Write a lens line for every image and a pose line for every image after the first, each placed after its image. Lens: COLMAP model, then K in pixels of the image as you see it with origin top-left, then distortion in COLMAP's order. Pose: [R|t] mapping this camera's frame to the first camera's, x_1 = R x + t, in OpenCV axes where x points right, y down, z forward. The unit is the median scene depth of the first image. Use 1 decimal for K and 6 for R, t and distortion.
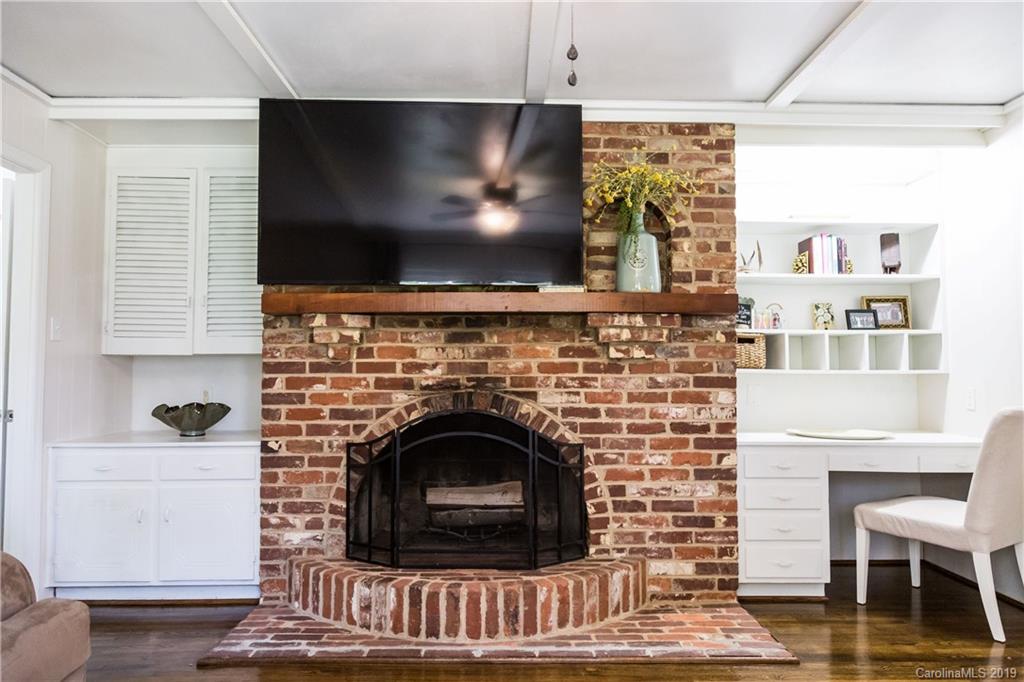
lens RADIAL K [[667.9, 0, 495.0], [0, 667.9, 343.0], [0, 0, 1]] dist [-0.005825, 0.003287]
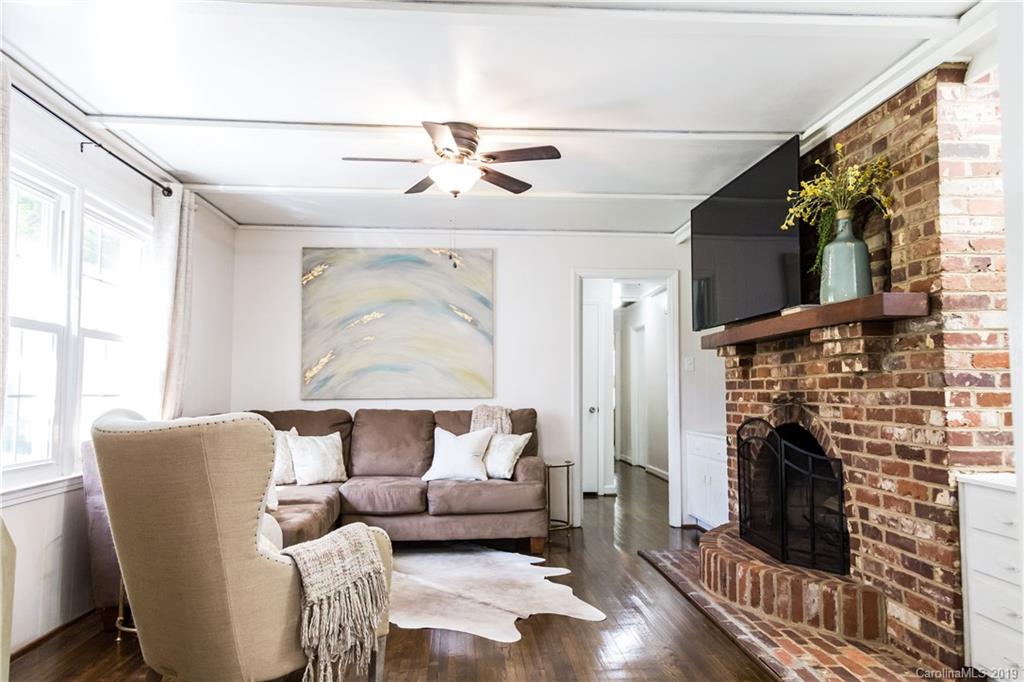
lens RADIAL K [[667.9, 0, 495.0], [0, 667.9, 343.0], [0, 0, 1]] dist [-0.005825, 0.003287]
pose [[0.060939, -0.072928, -0.995474, 1.104962], [0.042735, 0.996603, -0.070395, 0.026353], [0.997226, -0.038252, 0.063849, 0.430768]]
